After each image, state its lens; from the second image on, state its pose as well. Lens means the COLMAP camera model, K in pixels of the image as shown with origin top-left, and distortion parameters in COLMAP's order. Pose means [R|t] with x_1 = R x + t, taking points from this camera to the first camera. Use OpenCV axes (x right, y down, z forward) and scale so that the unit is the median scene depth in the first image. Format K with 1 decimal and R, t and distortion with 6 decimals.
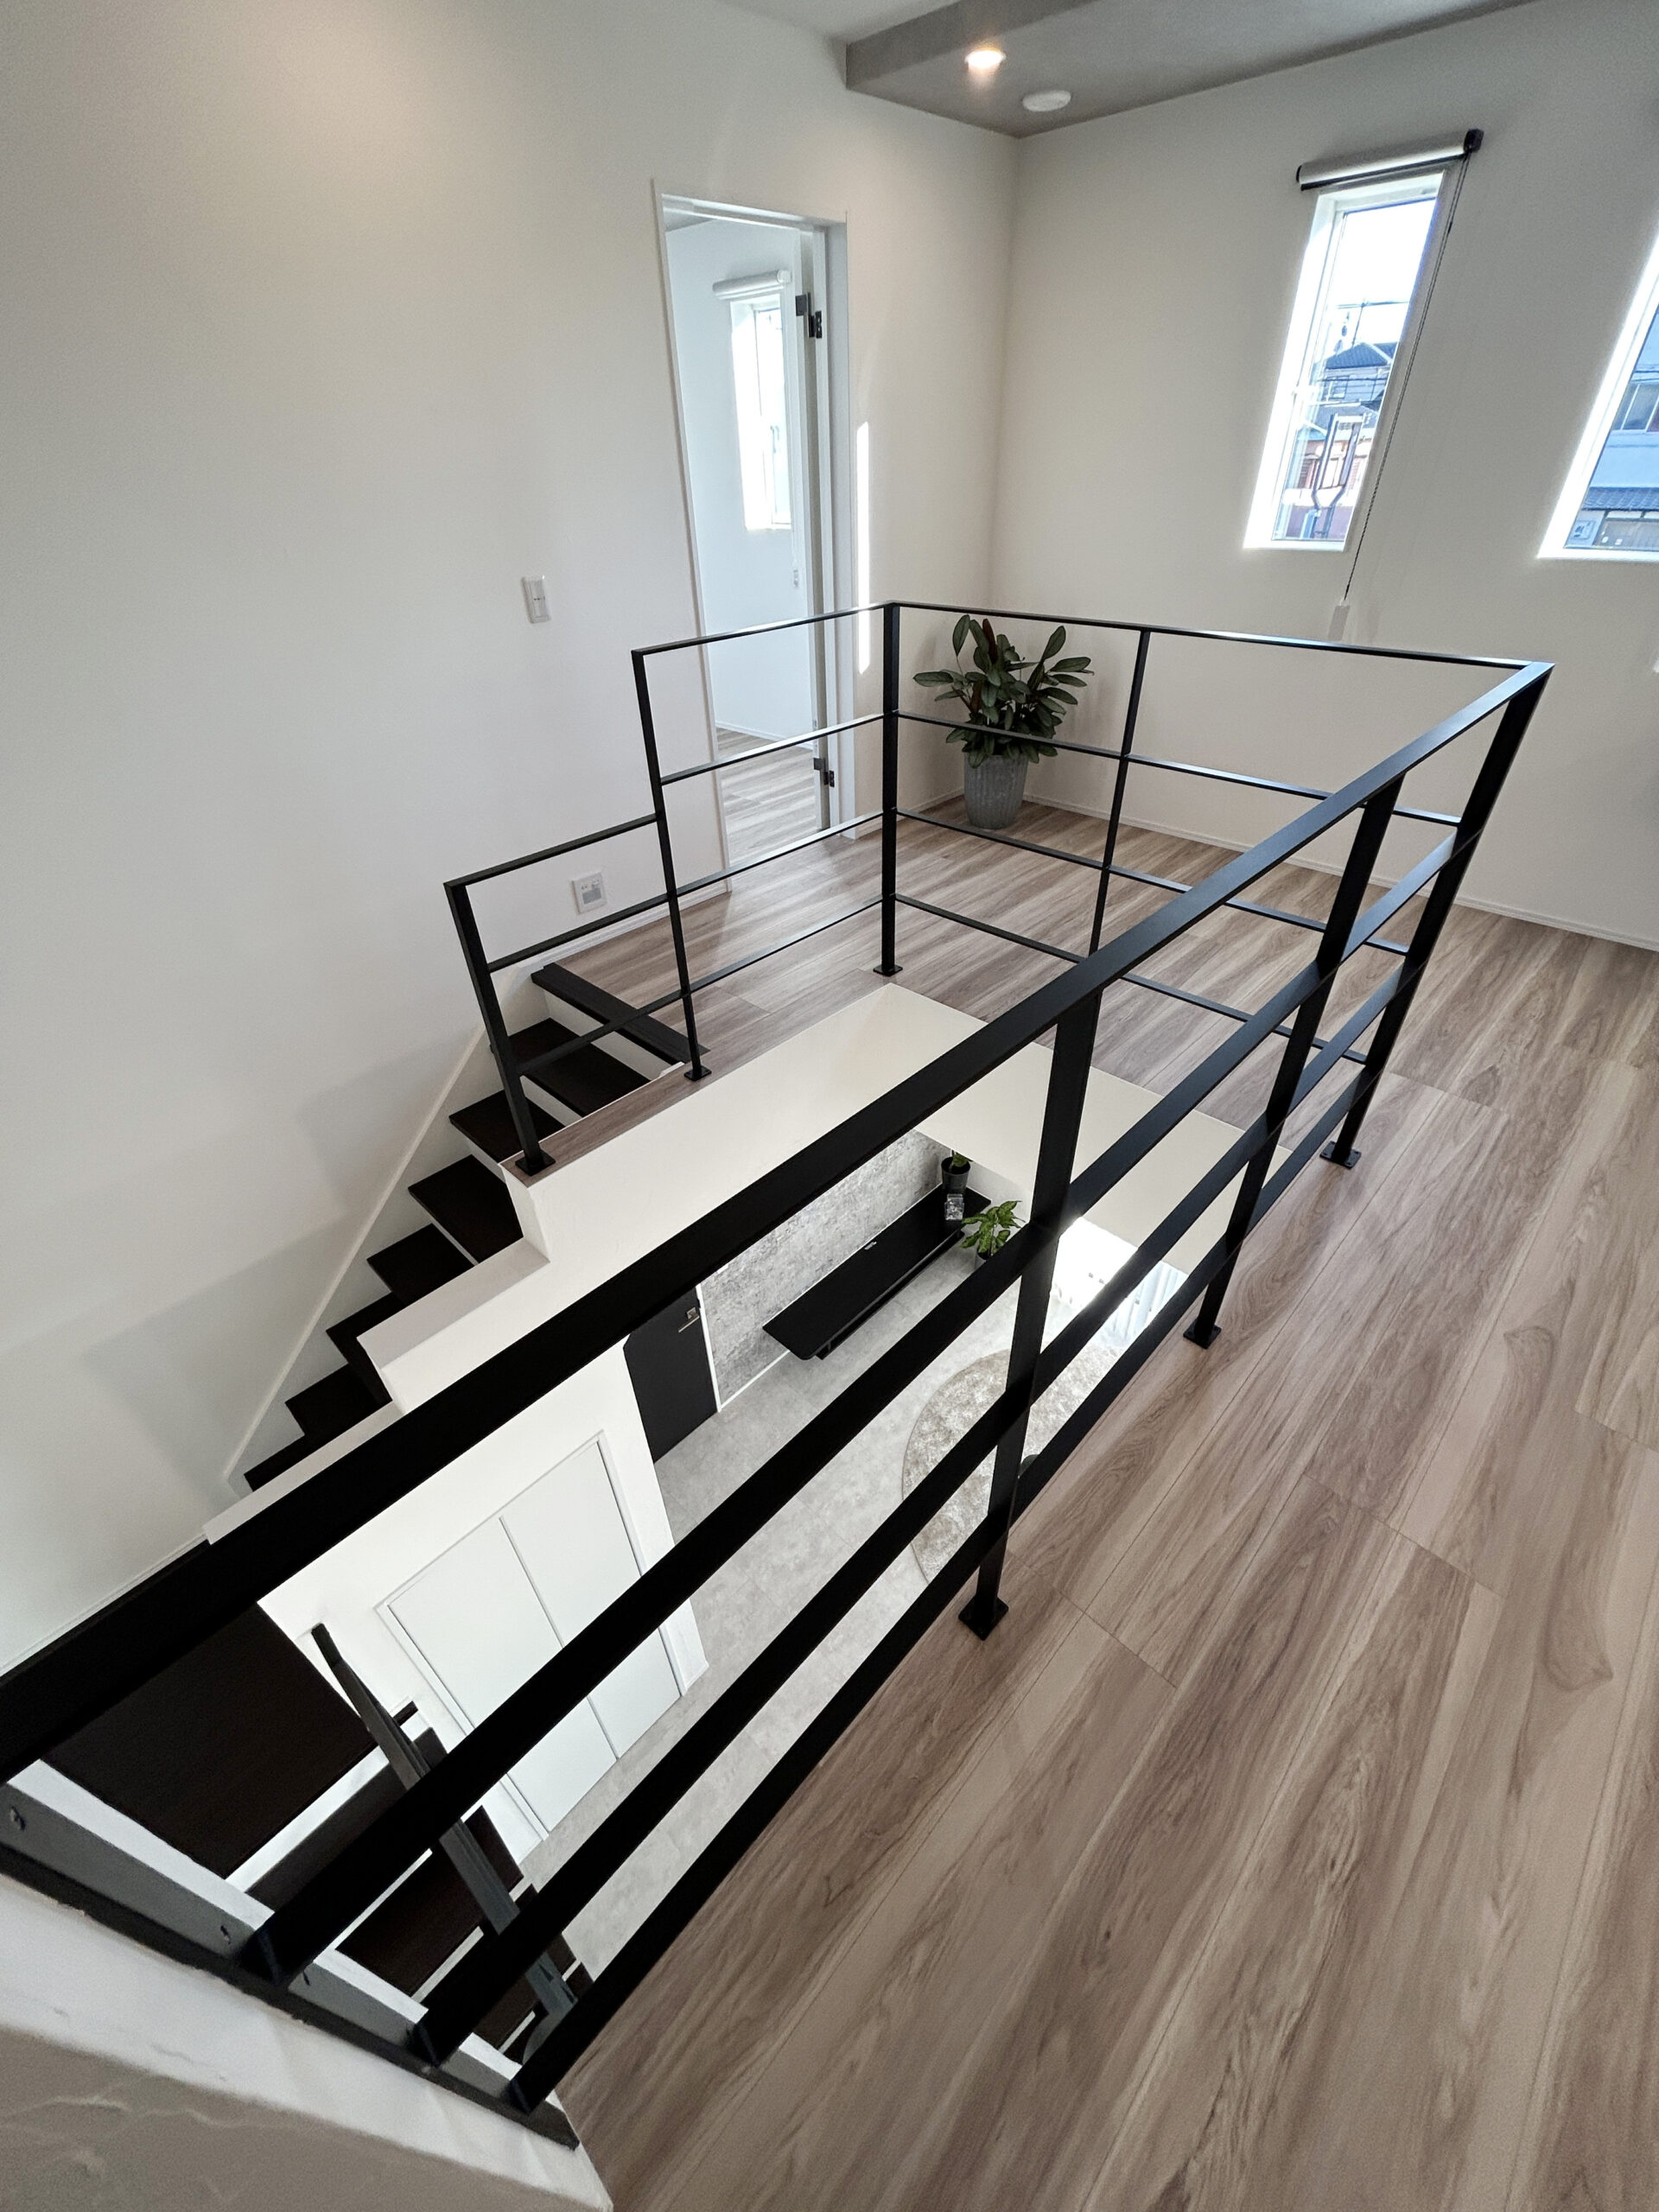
lens RADIAL K [[891.9, 0, 829.5], [0, 891.9, 1106.0], [0, 0, 1]] dist [0.001830, 0.000050]
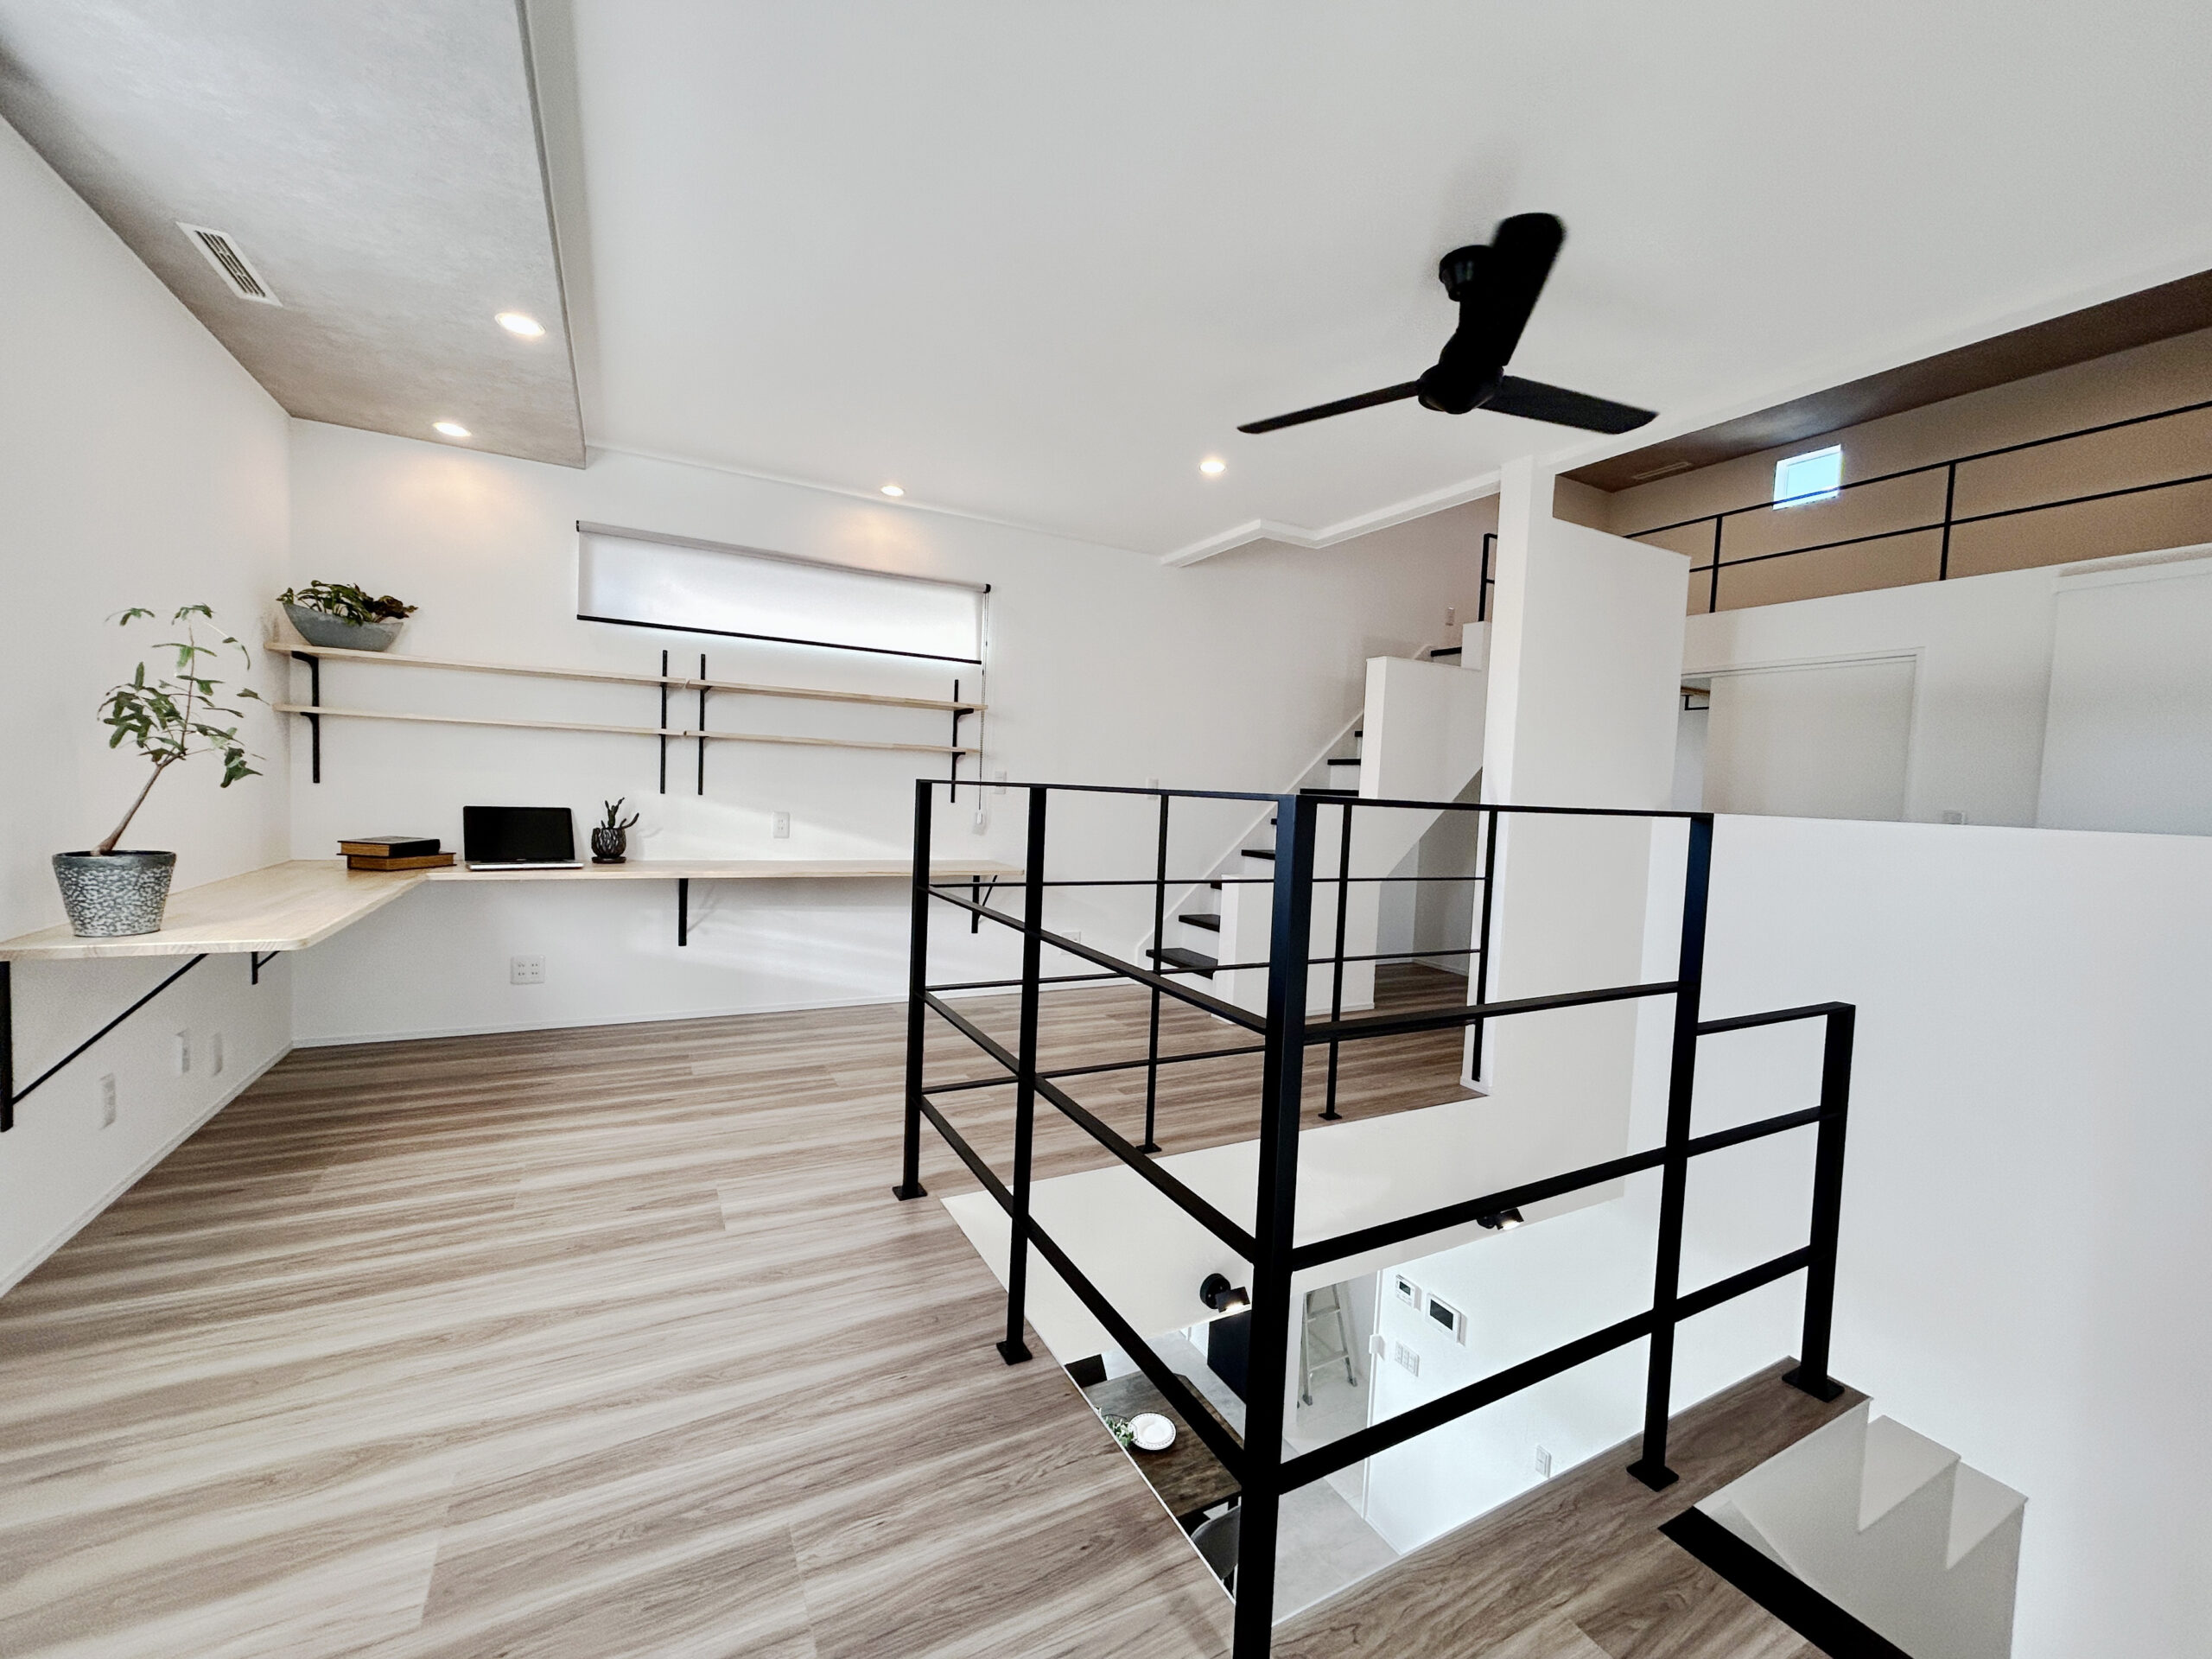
lens RADIAL K [[891.9, 0, 1108.5], [0, 891.9, 832.1], [0, 0, 1]] dist [0.001830, 0.000050]
pose [[-0.951237, -0.030460, 0.306953, 0.016687], [0.169907, 0.778802, 0.603821, -0.652822], [-0.257448, 0.626530, -0.735650, 1.060288]]
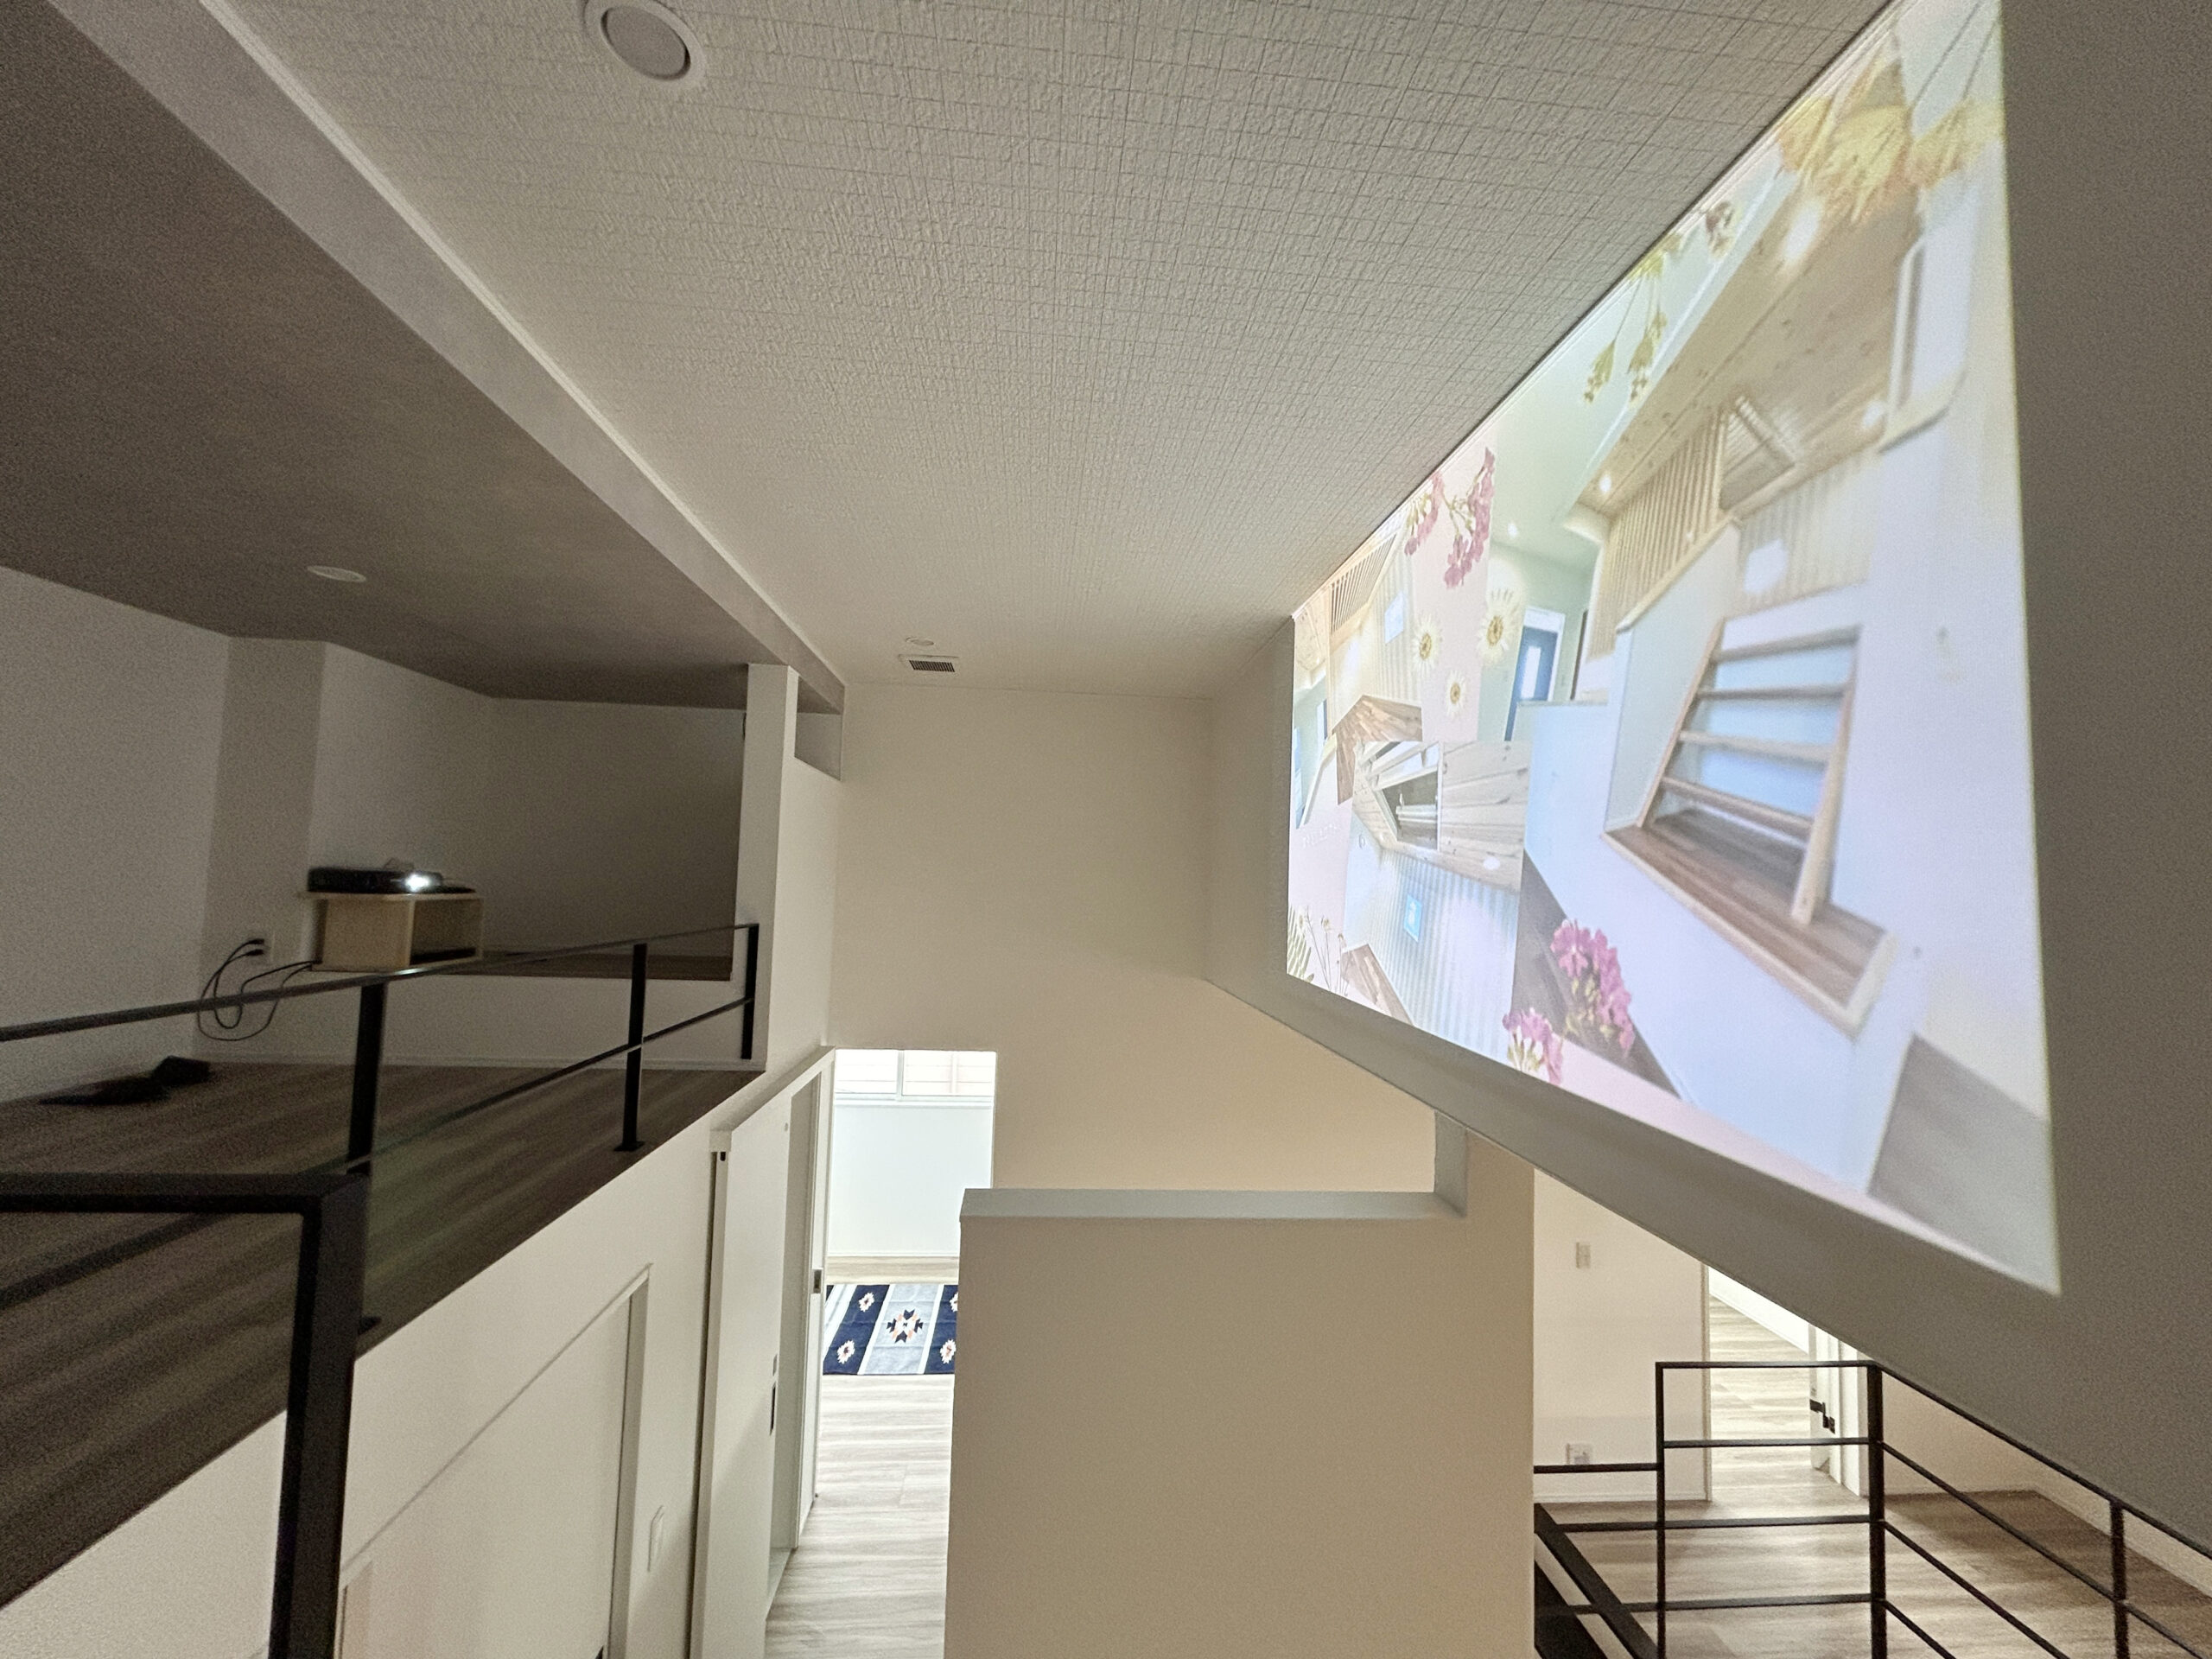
lens RADIAL K [[889.8, 0, 1102.4], [0, 889.8, 834.4], [0, 0, 1]] dist [0.001819, 0.000366]
pose [[0.748362, 0.014716, -0.663127, 0.062152], [-0.438744, 0.760774, -0.478255, -0.000614], [0.497451, 0.648850, 0.575791, -0.719356]]
